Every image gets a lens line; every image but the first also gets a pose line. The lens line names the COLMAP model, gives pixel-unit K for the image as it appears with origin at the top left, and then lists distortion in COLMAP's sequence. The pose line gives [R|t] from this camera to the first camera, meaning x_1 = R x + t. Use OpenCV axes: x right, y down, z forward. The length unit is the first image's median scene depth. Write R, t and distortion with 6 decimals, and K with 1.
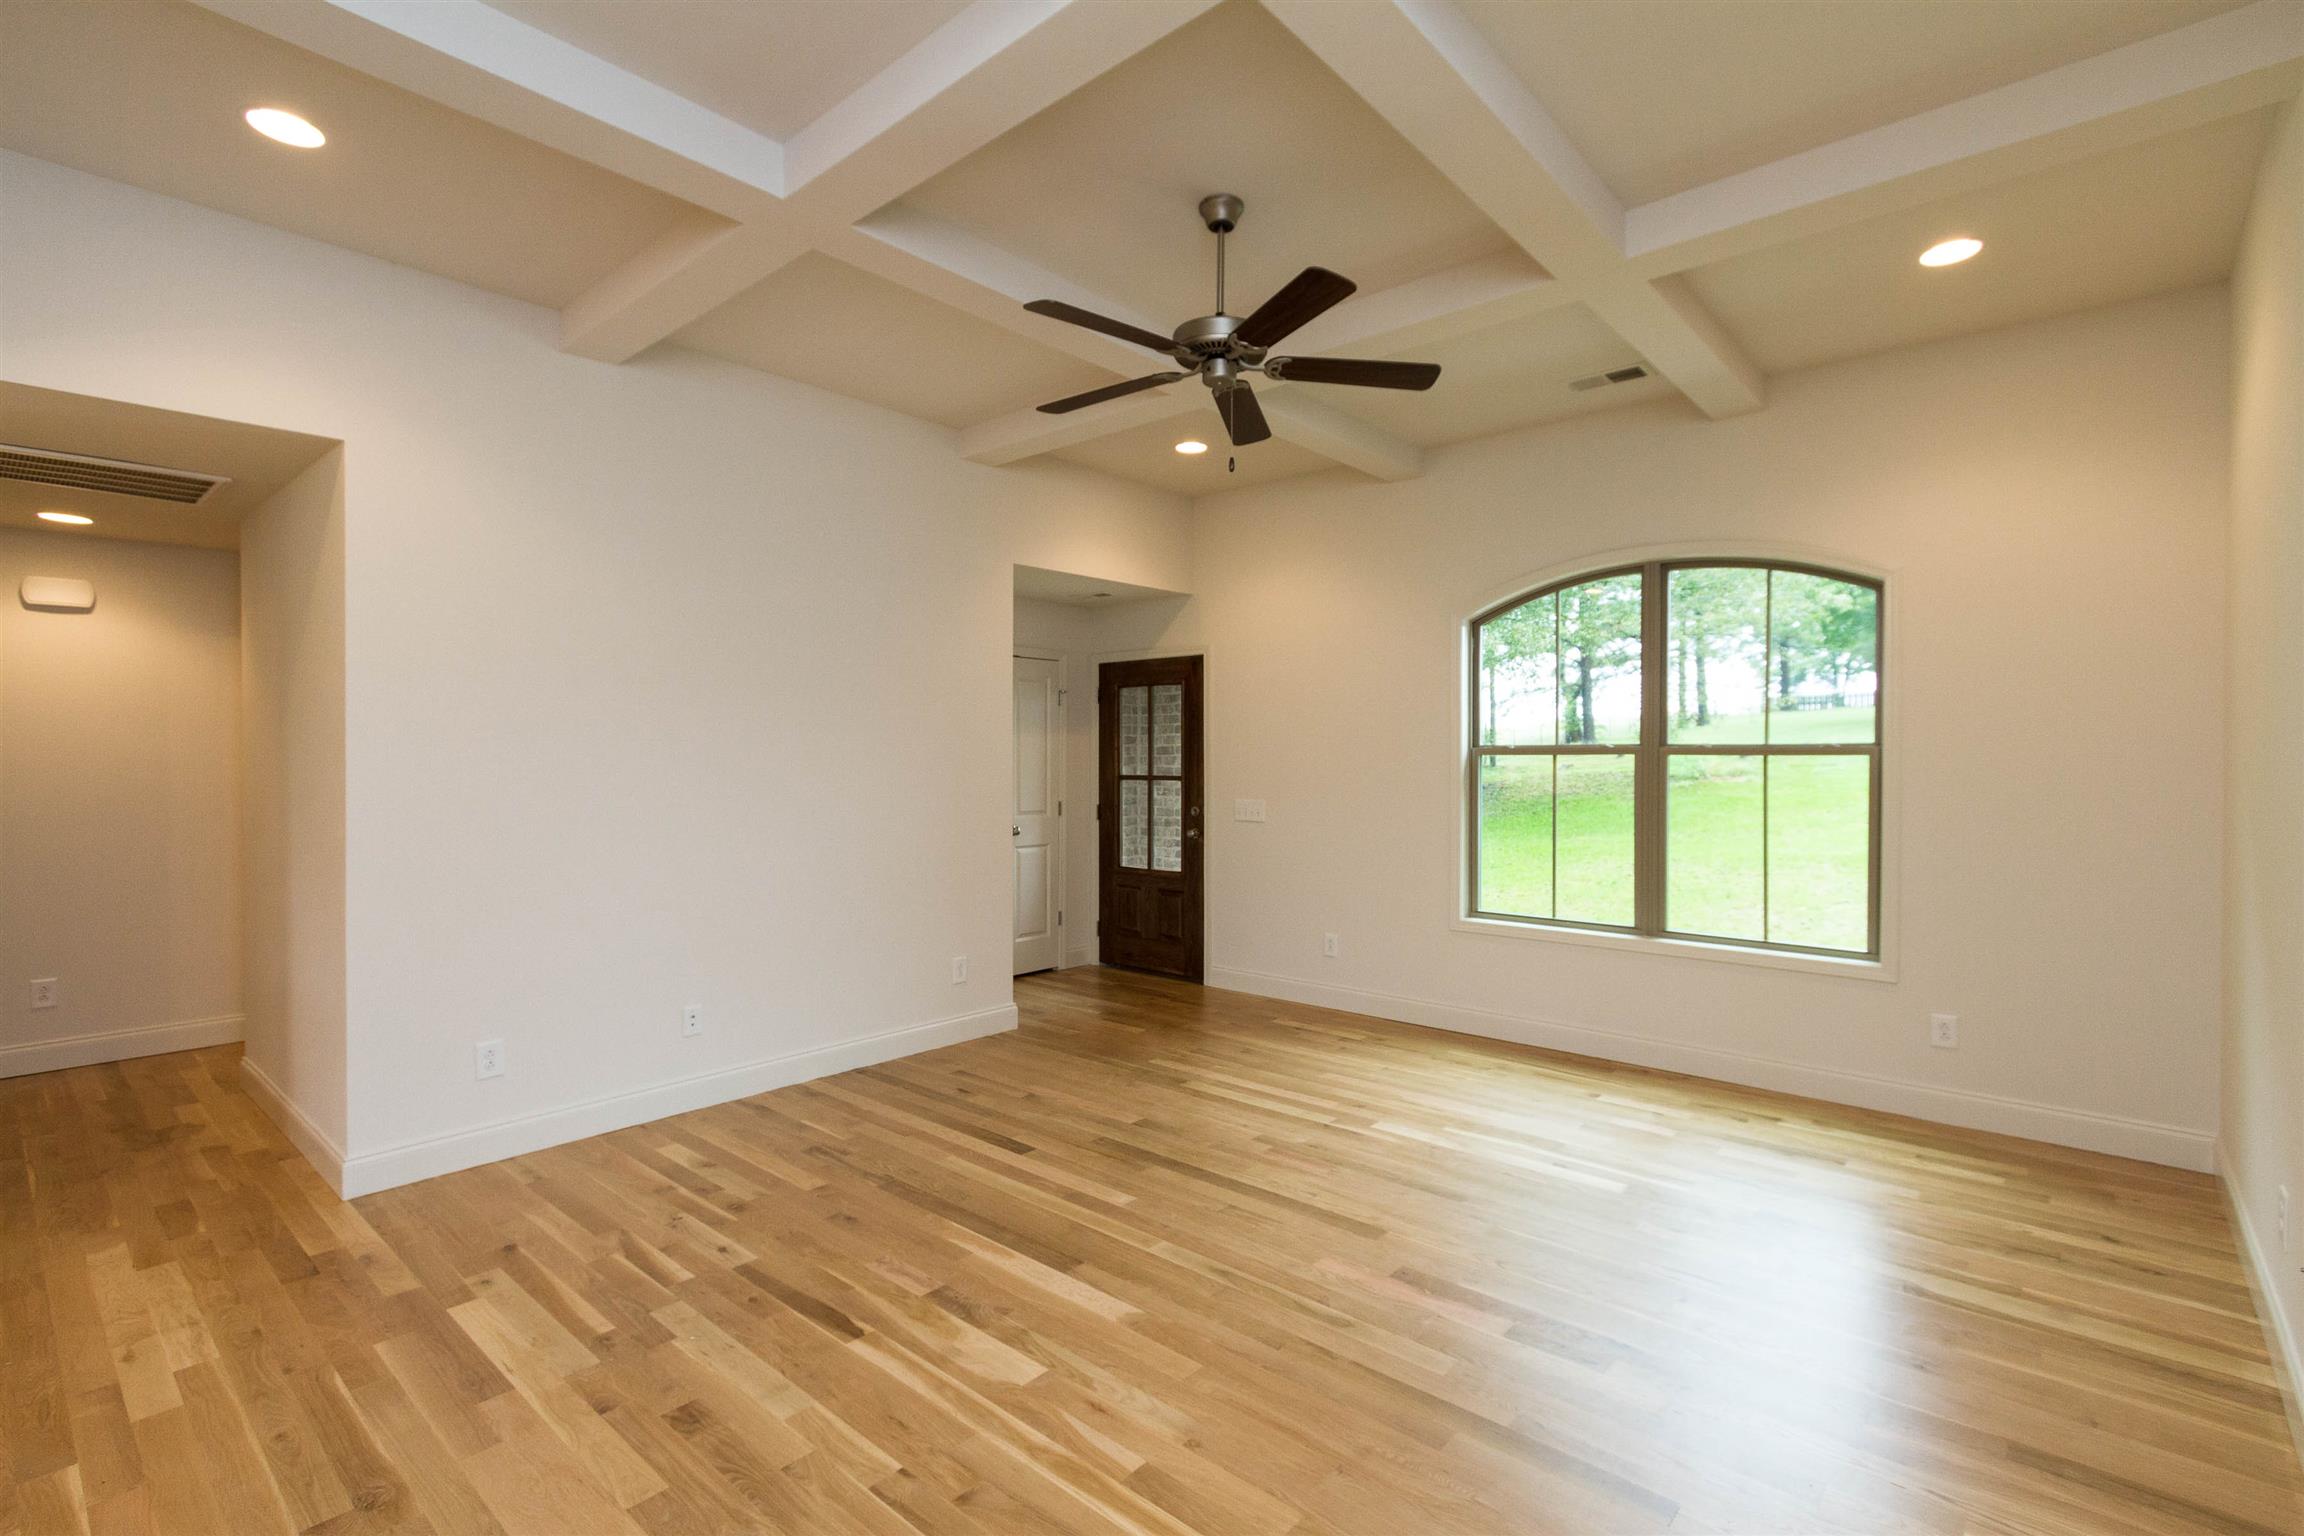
lens RADIAL K [[1048.9, 0, 1162.6], [0, 1048.9, 769.5], [0, 0, 1]] dist [0.011061, -0.000765]
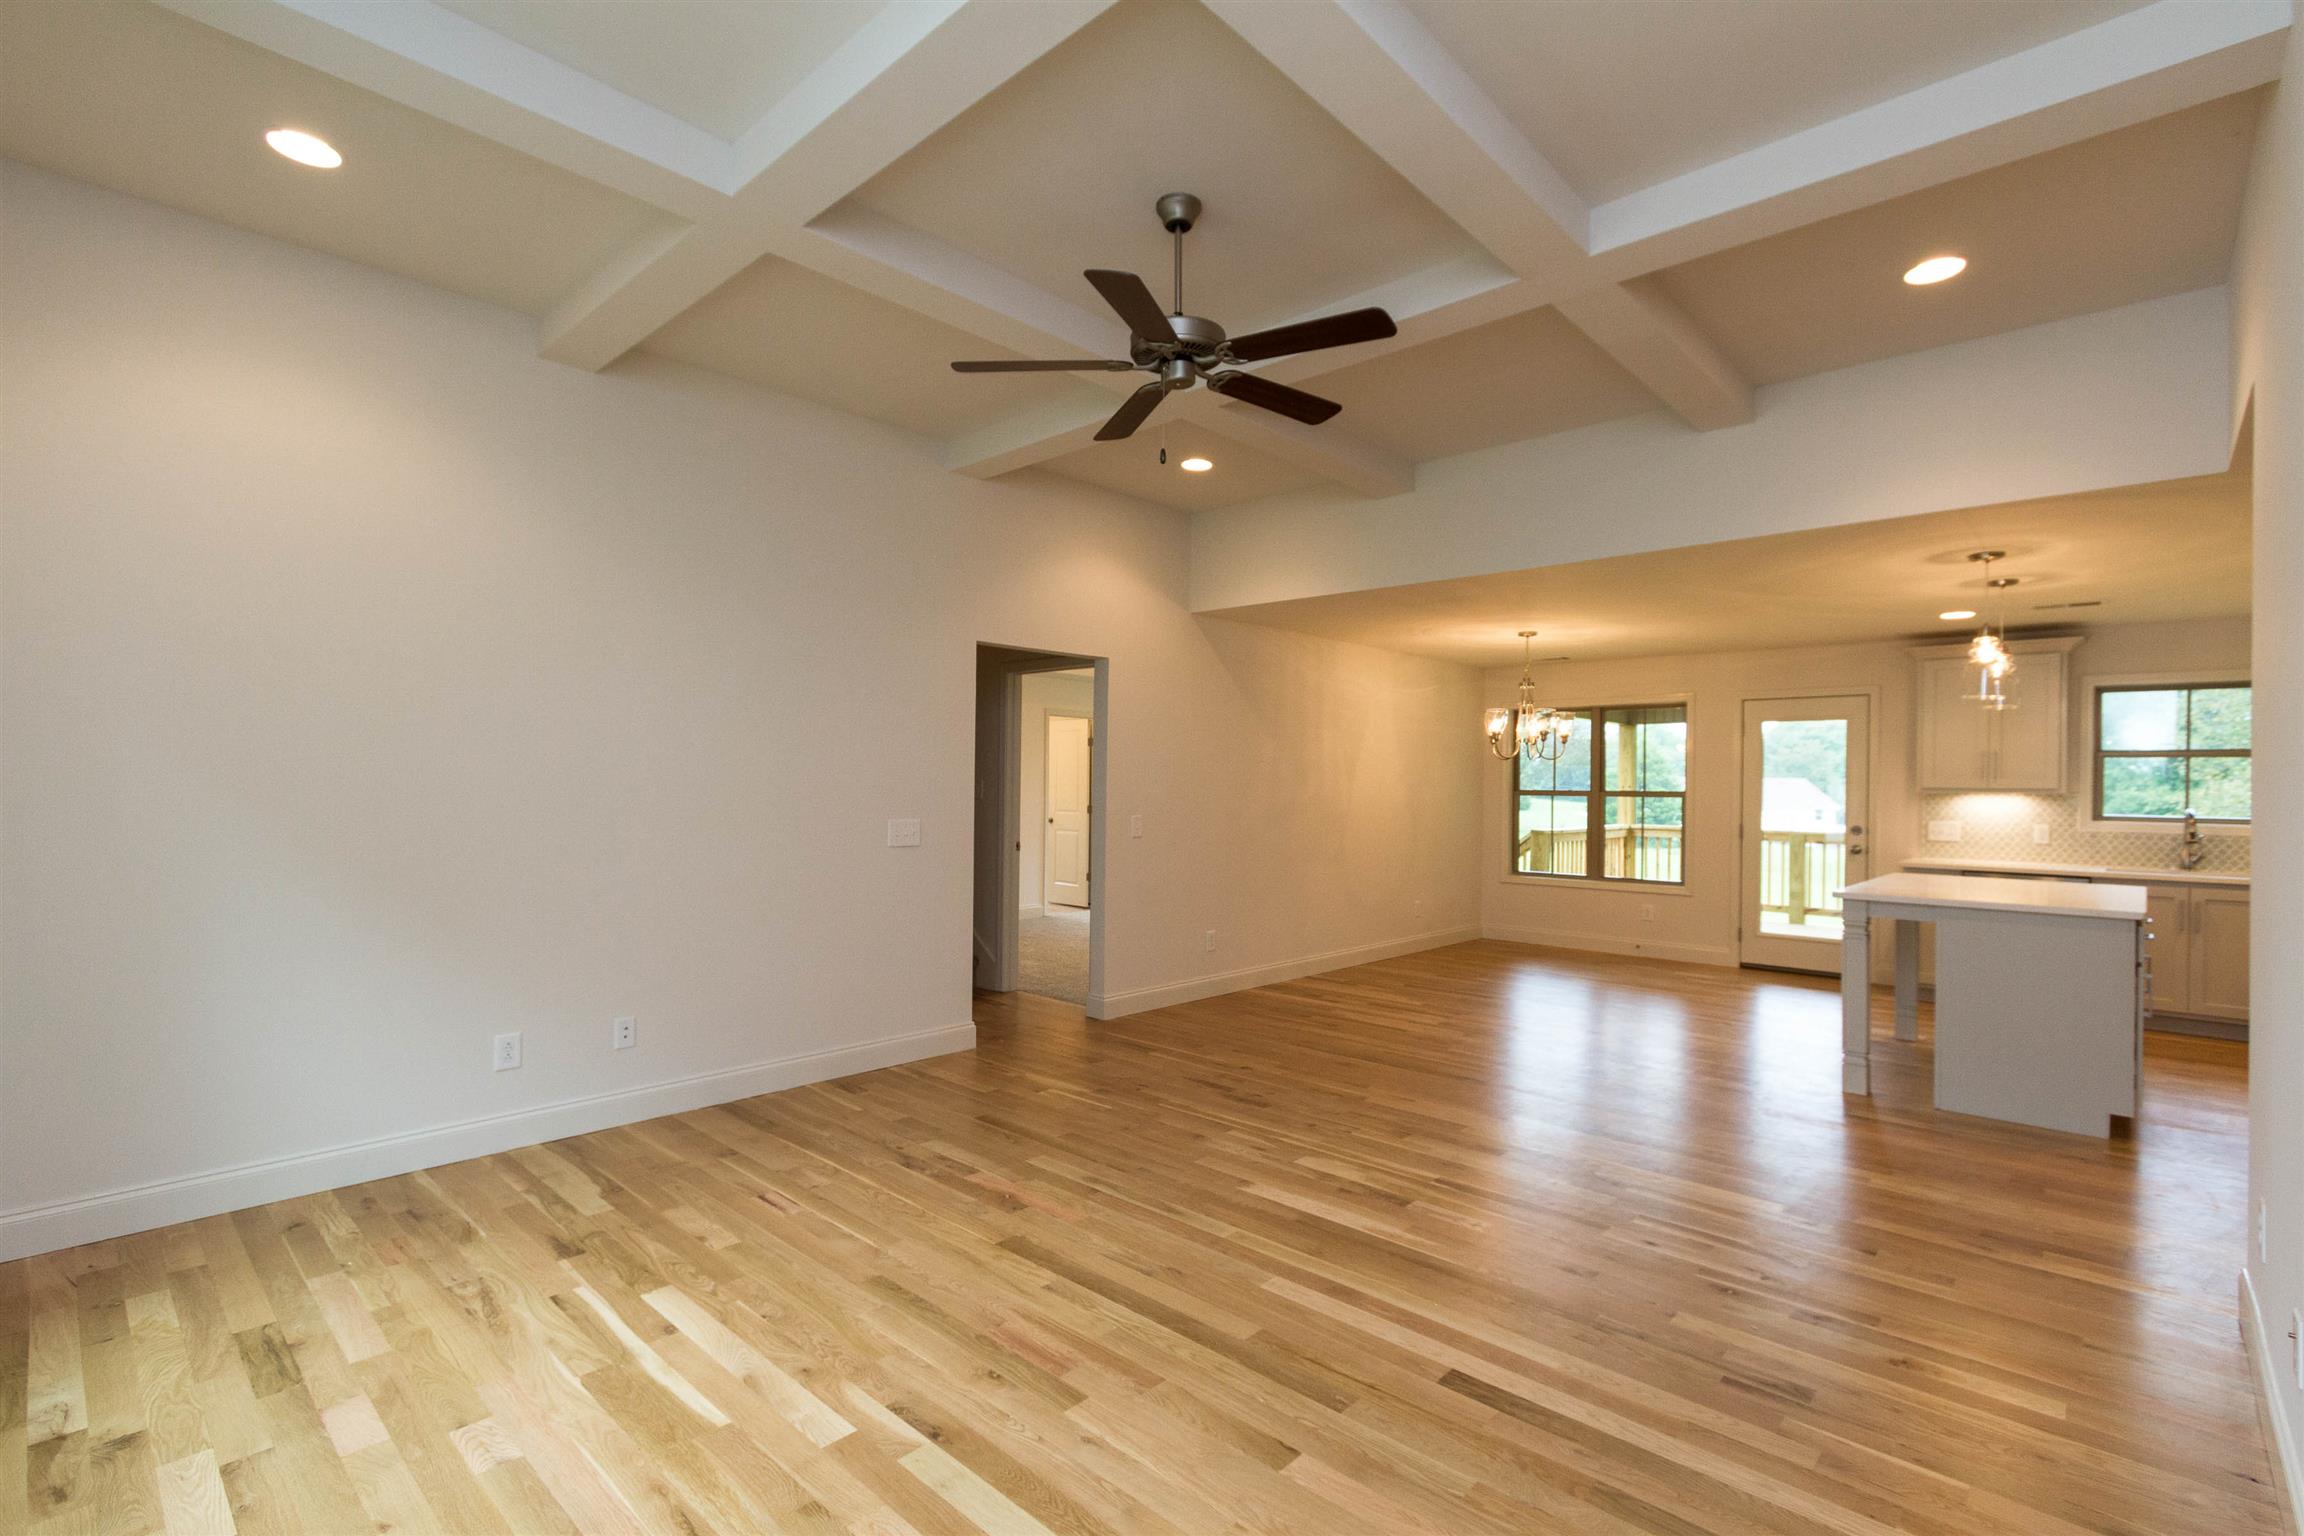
lens RADIAL K [[1048.1, 0, 1161.7], [0, 1048.1, 784.0], [0, 0, 1]] dist [0.013699, -0.007688]
pose [[-0.999527, -0.011721, 0.028446, 0.026553], [-0.011461, 0.999891, 0.009305, -0.000218], [-0.028552, 0.008974, -0.999552, 1.420787]]
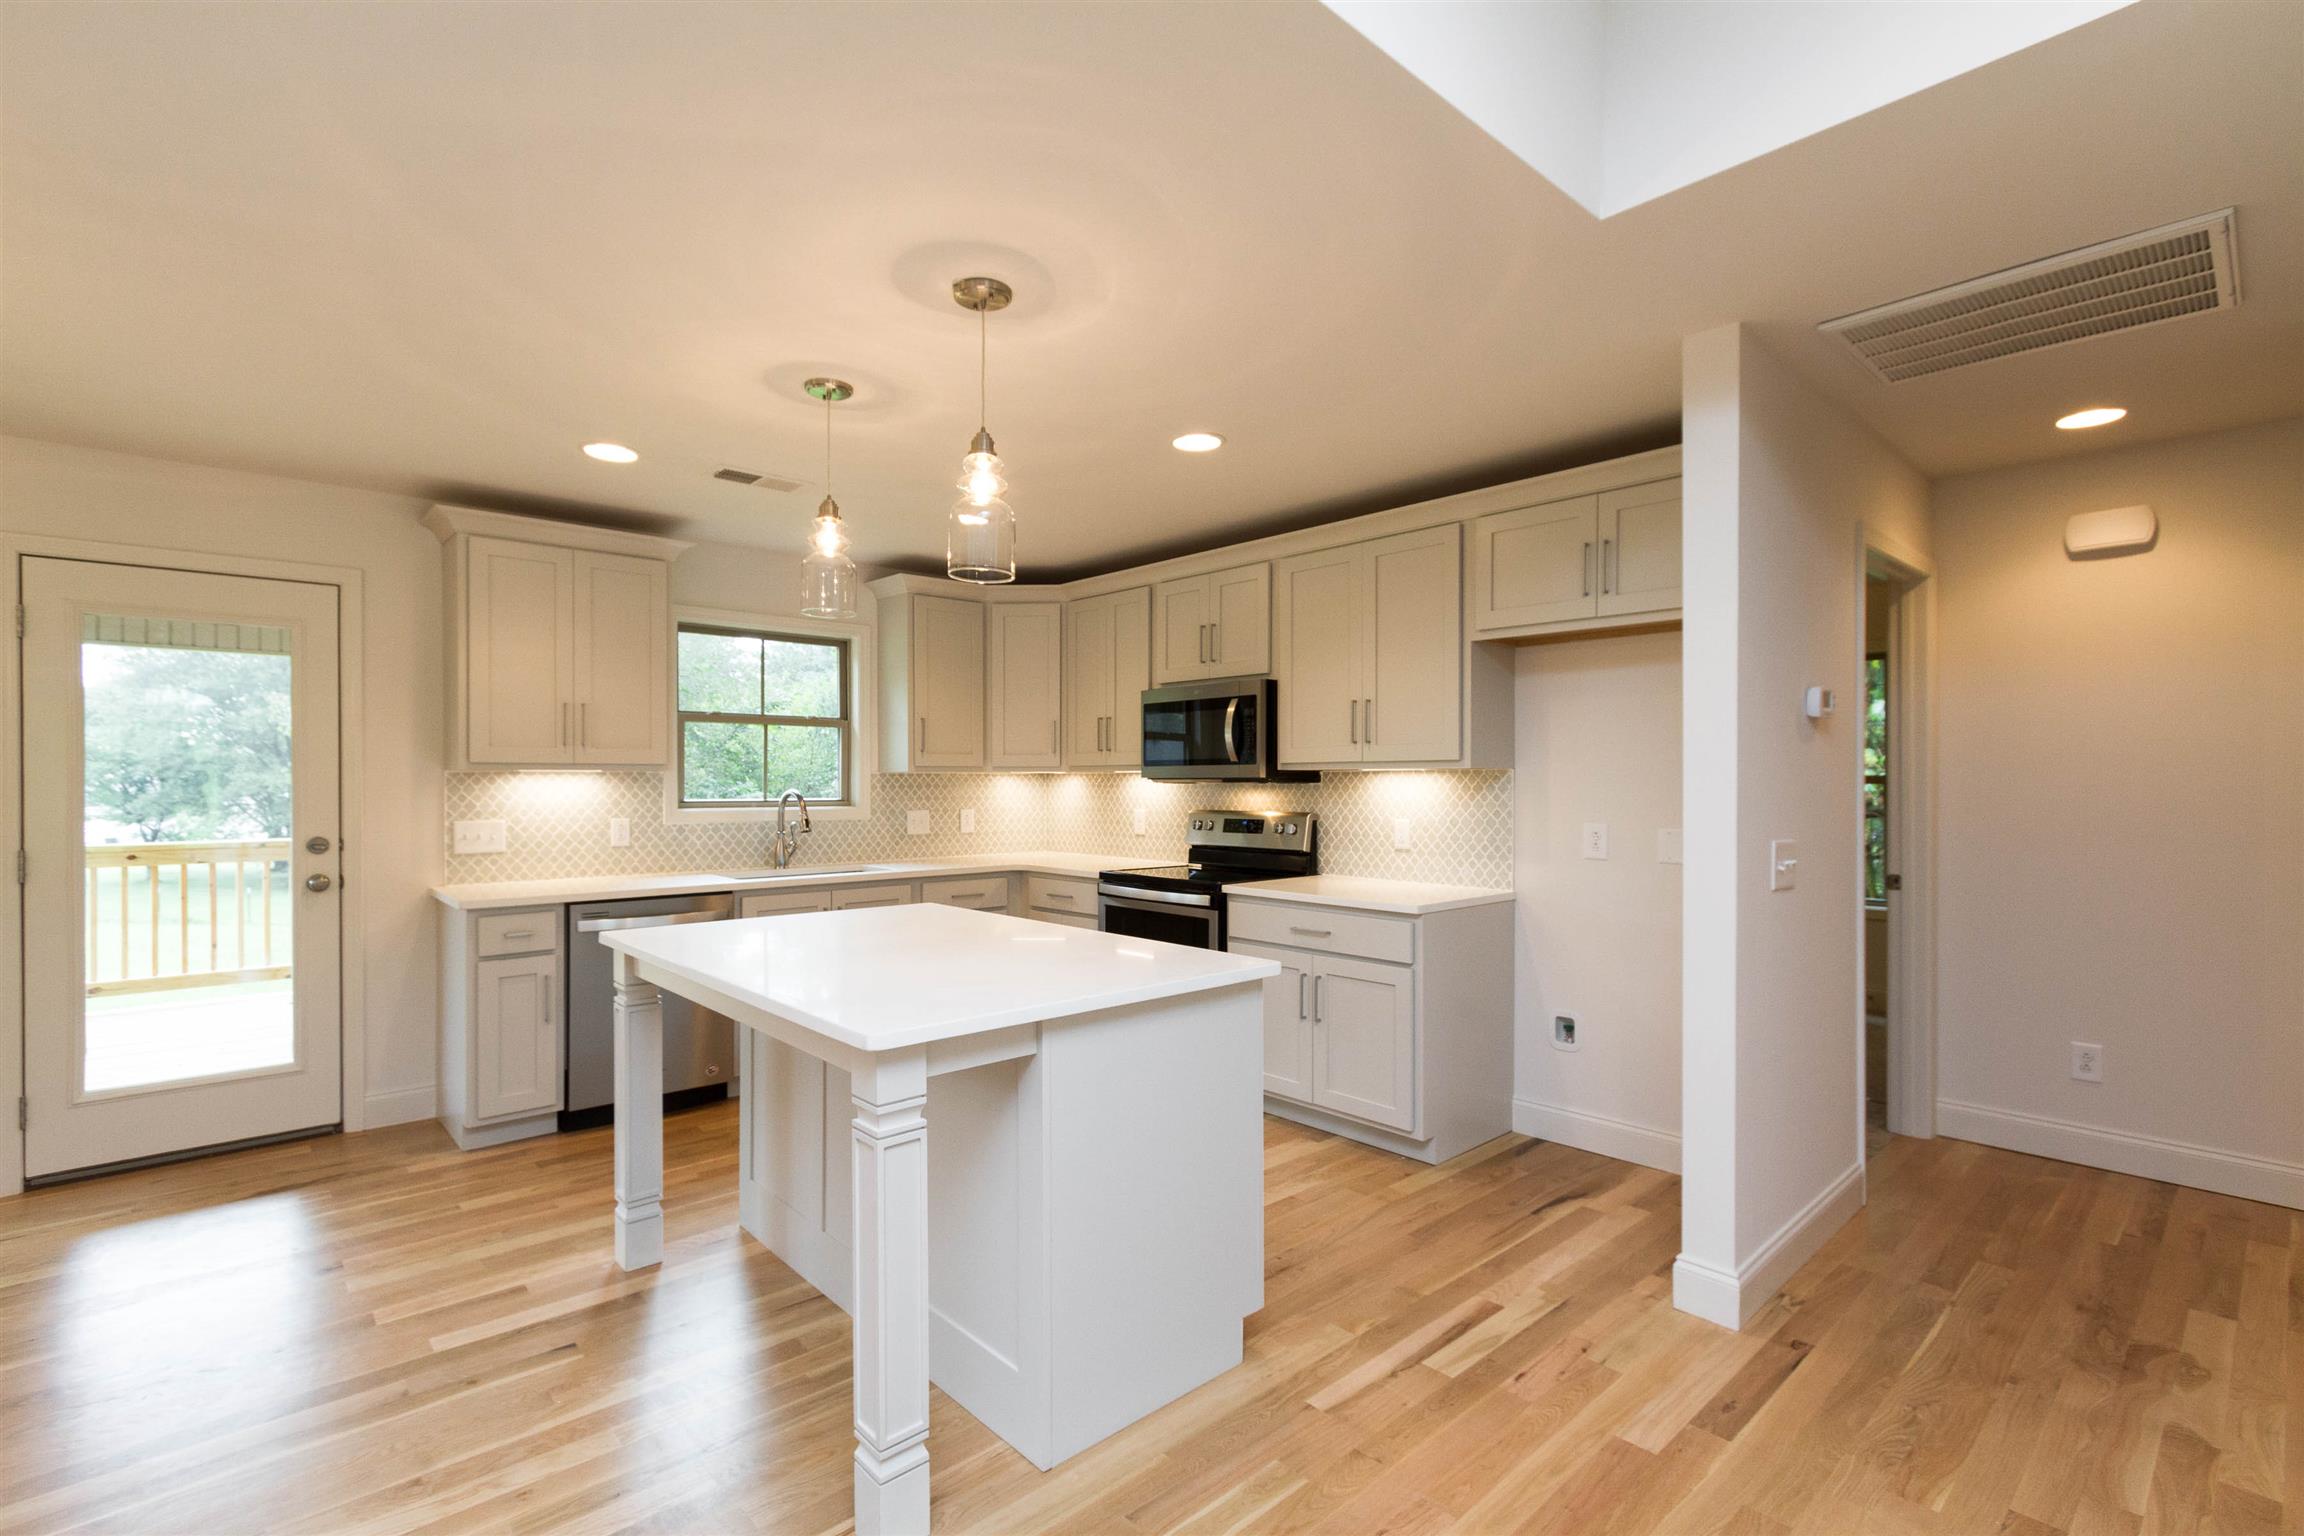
lens RADIAL K [[1046.7, 0, 1162.9], [0, 1046.7, 783.5], [0, 0, 1]] dist [0.007819, -0.001758]
pose [[-0.105869, 0.004928, -0.994368, -0.257430], [-0.009513, 0.999937, 0.005968, 0.014511], [0.994335, 0.010091, -0.105815, 0.459719]]
